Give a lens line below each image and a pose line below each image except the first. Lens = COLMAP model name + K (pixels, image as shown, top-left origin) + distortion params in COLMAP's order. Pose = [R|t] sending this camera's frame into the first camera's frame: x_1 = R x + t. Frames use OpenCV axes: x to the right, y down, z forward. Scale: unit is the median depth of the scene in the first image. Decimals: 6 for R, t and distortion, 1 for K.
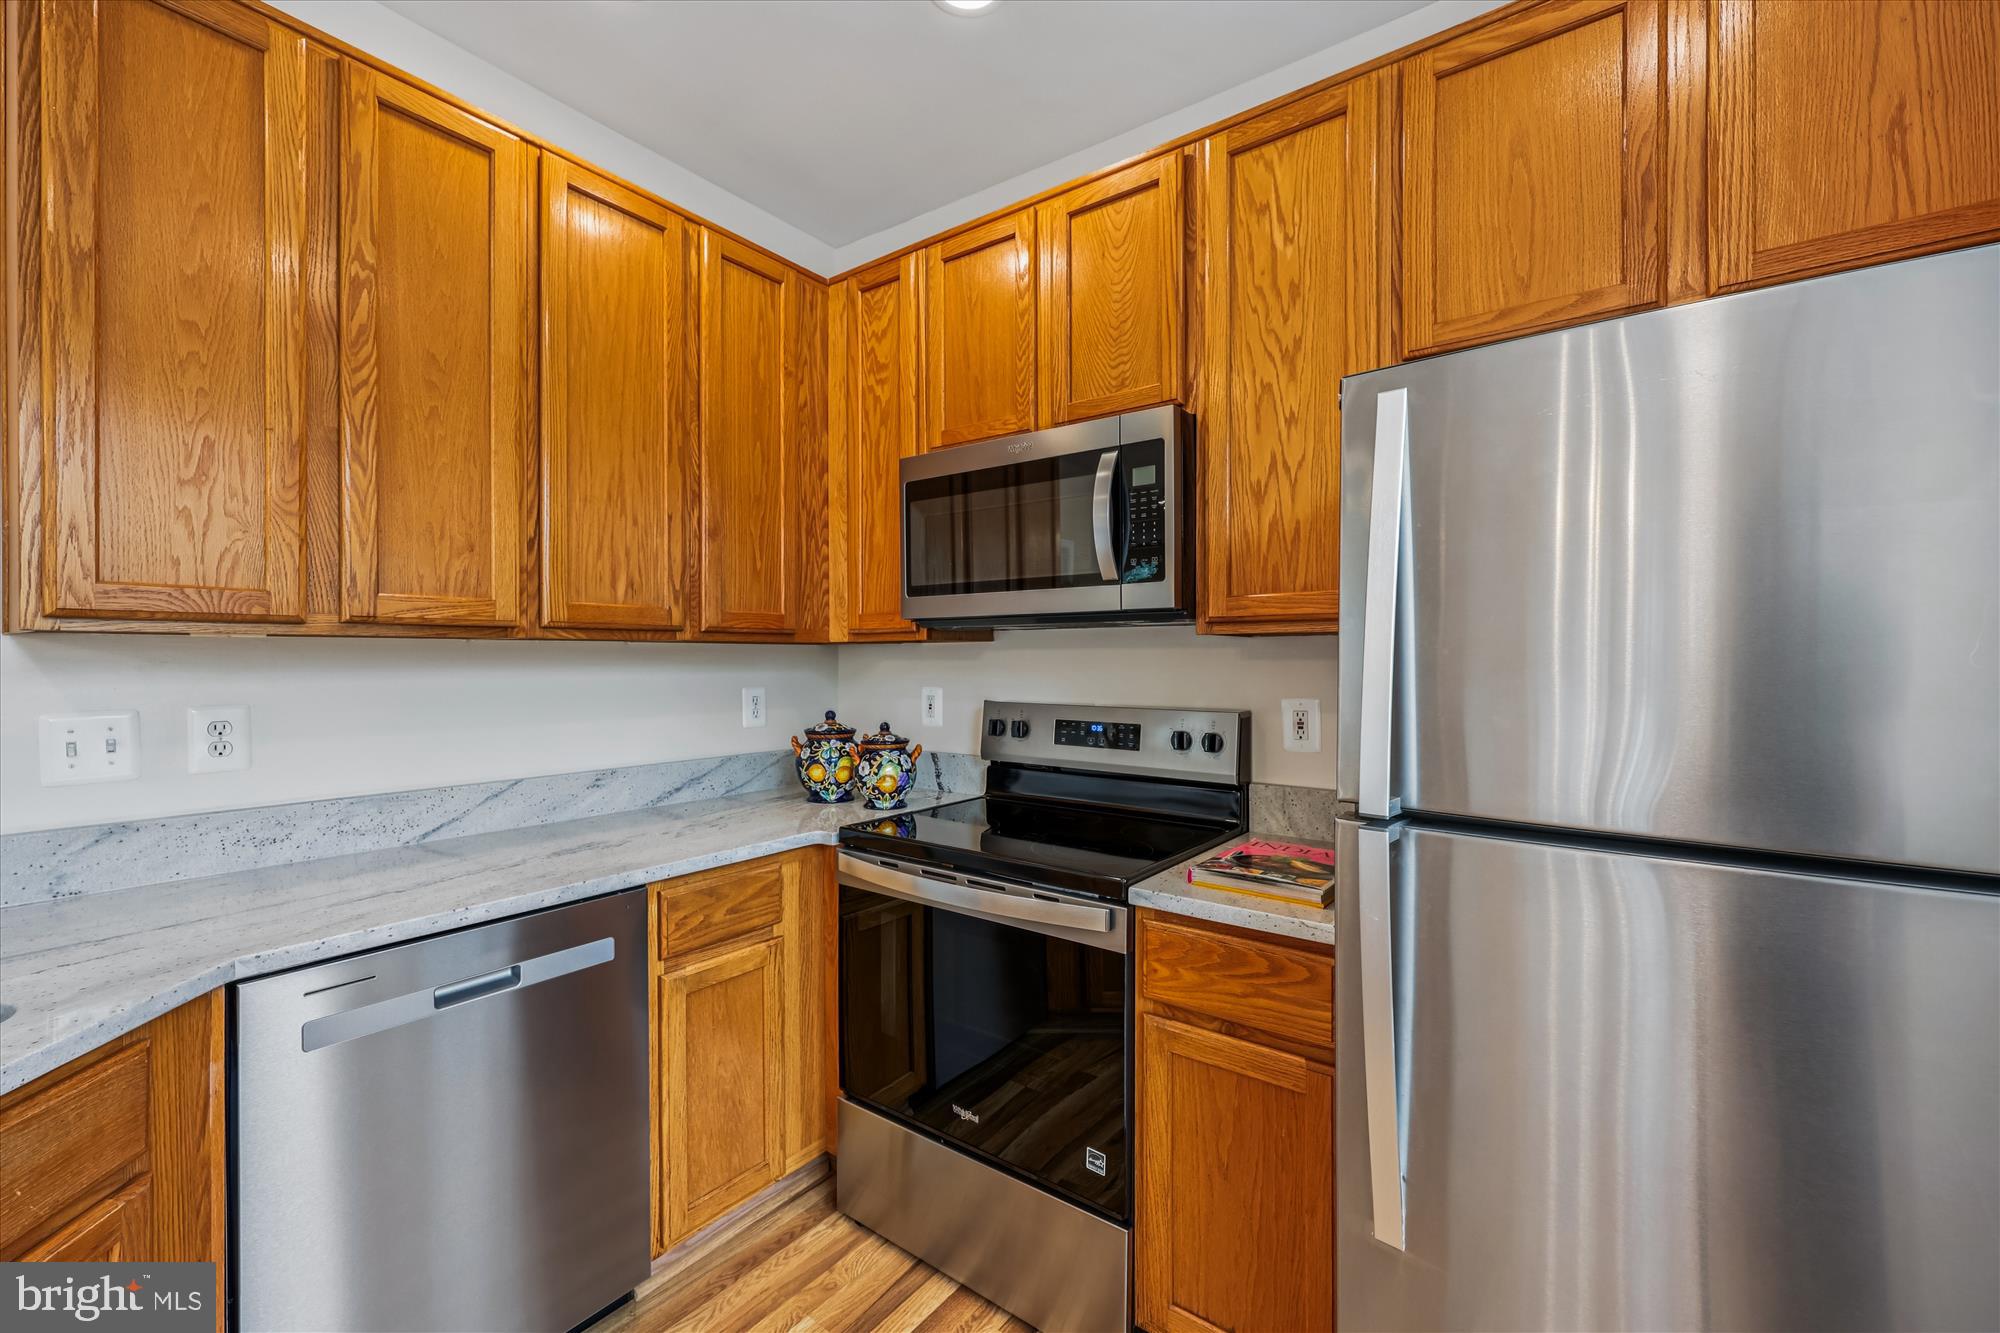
lens RADIAL K [[805.5, 0, 1012.2], [0, 805.5, 663.2], [0, 0, 1]] dist [-0.001357, -0.000081]
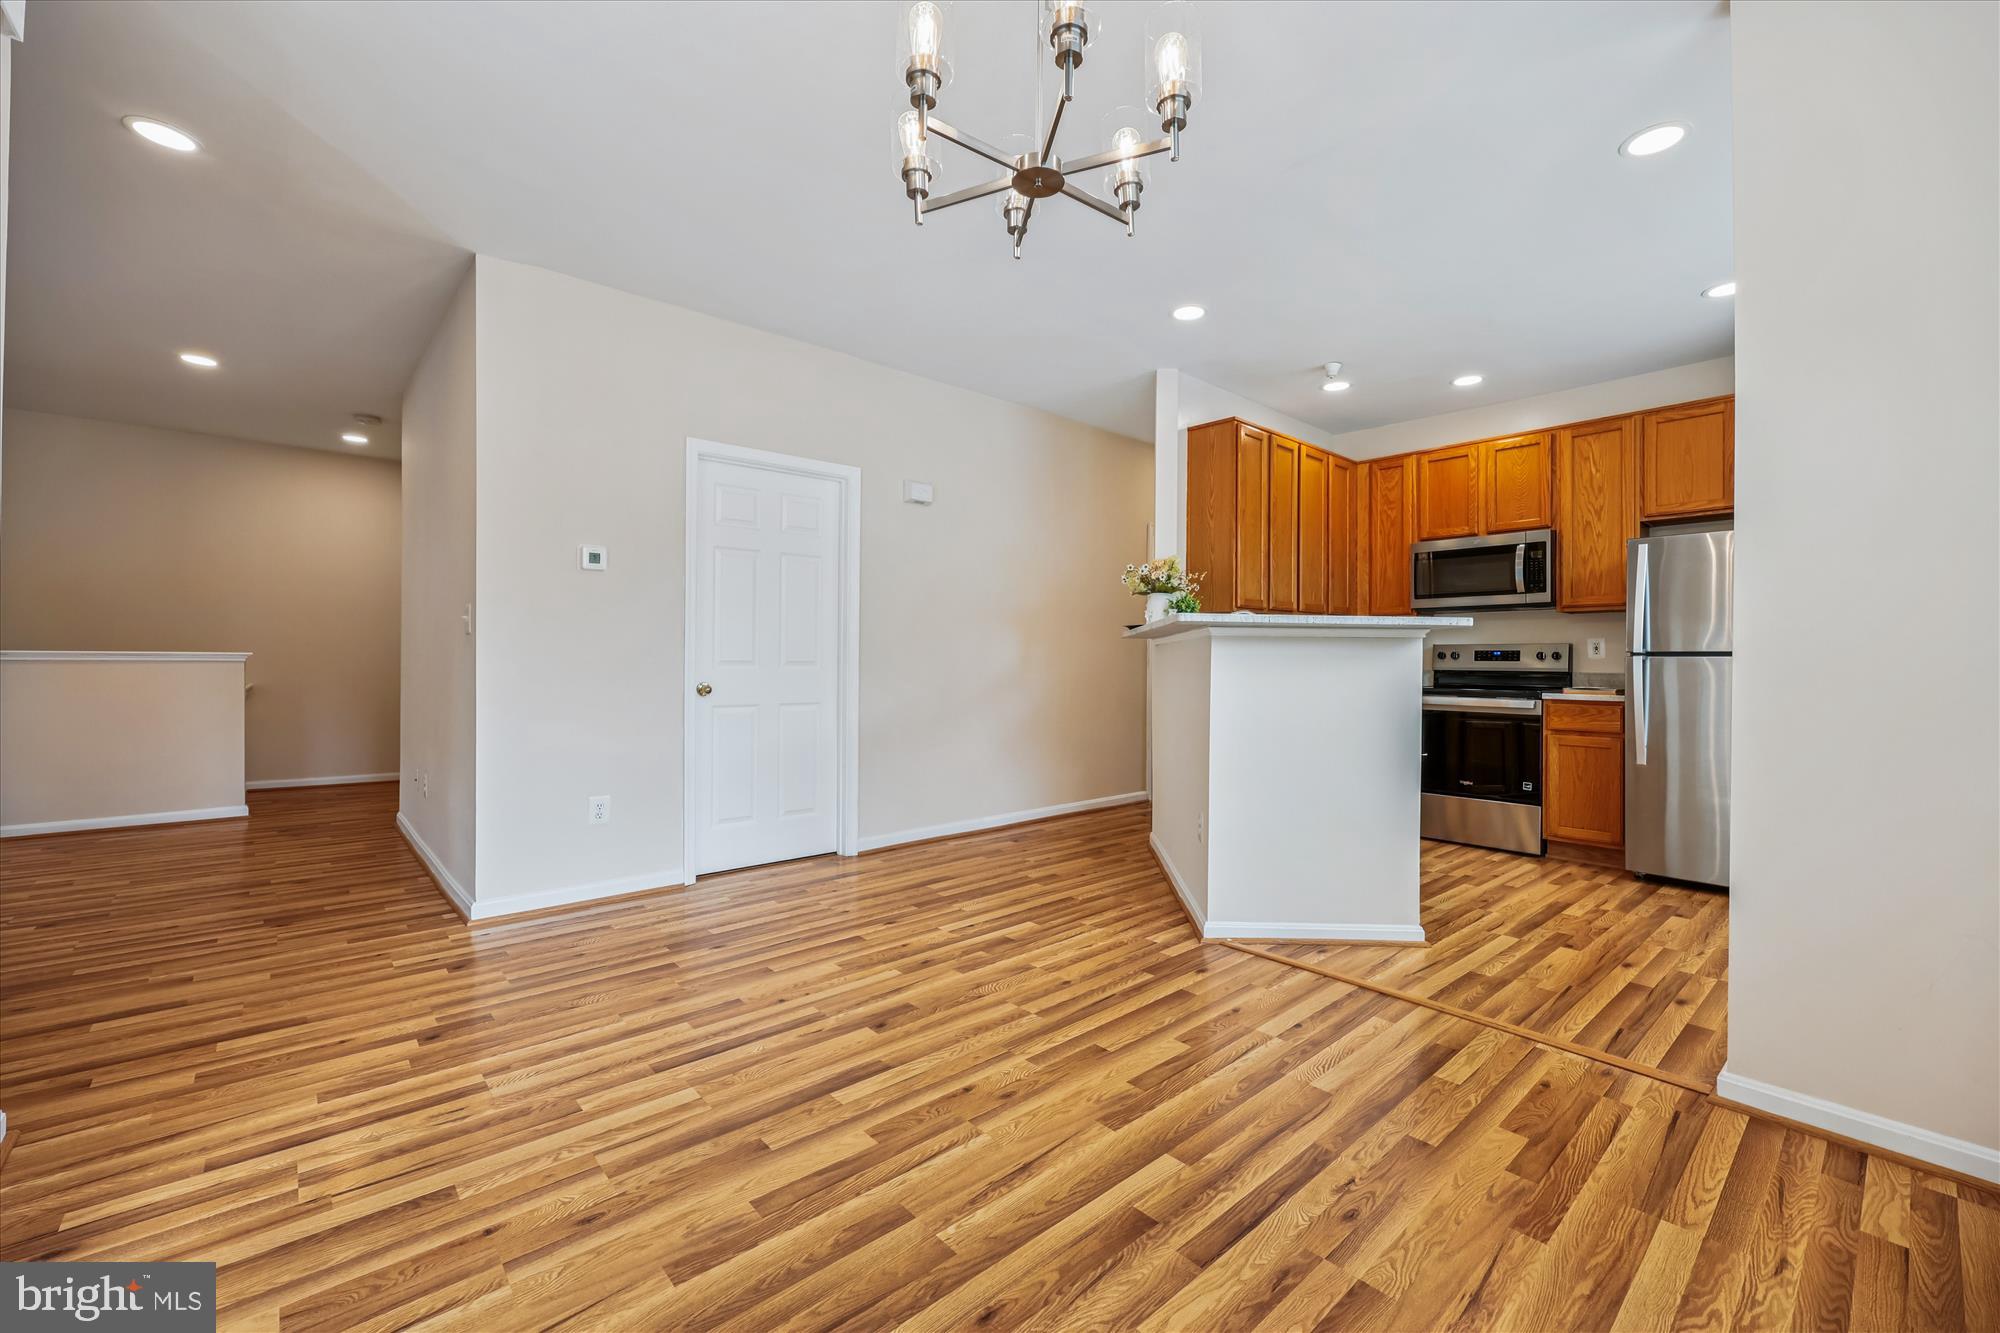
lens RADIAL K [[814.8, 0, 1000.0], [0, 814.8, 666.5], [0, 0, 1]] dist [-0.003169, -0.000162]
pose [[0.979363, 0.002665, -0.202092, -1.056262], [-0.002745, 0.999996, -0.000114, 0.154253], [0.202091, 0.000667, 0.979367, -2.067769]]
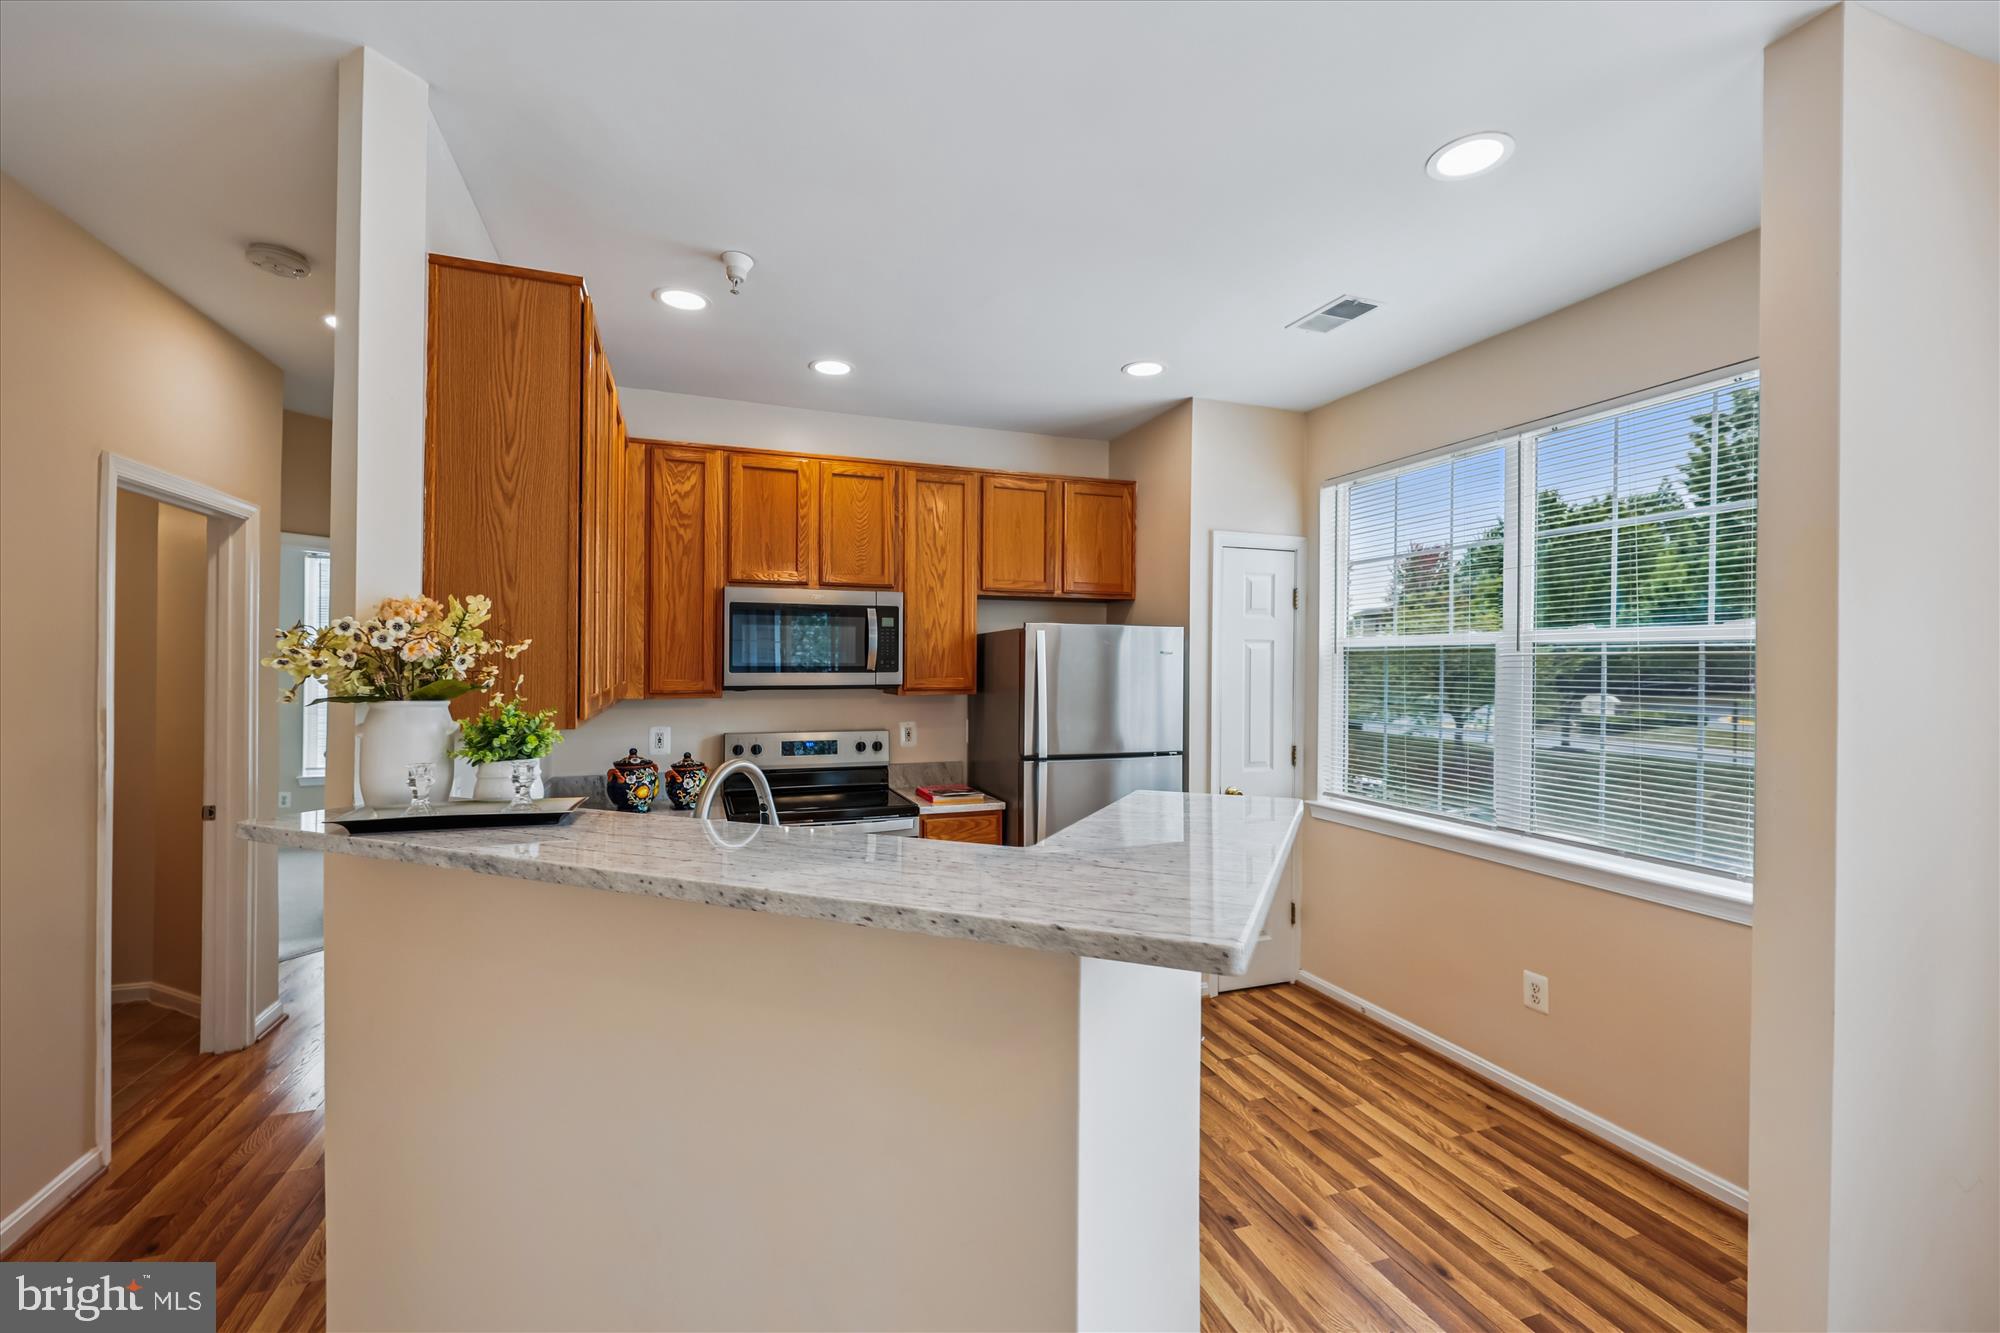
lens RADIAL K [[839.1, 0, 1000.0], [0, 839.1, 666.5], [0, 0, 1]] dist [-0.001008, -0.000144]
pose [[0.555076, -0.002265, 0.831796, -1.496462], [0.001123, 0.999997, 0.001974, -0.117744], [-0.831799, -0.000162, 0.555078, -0.472475]]
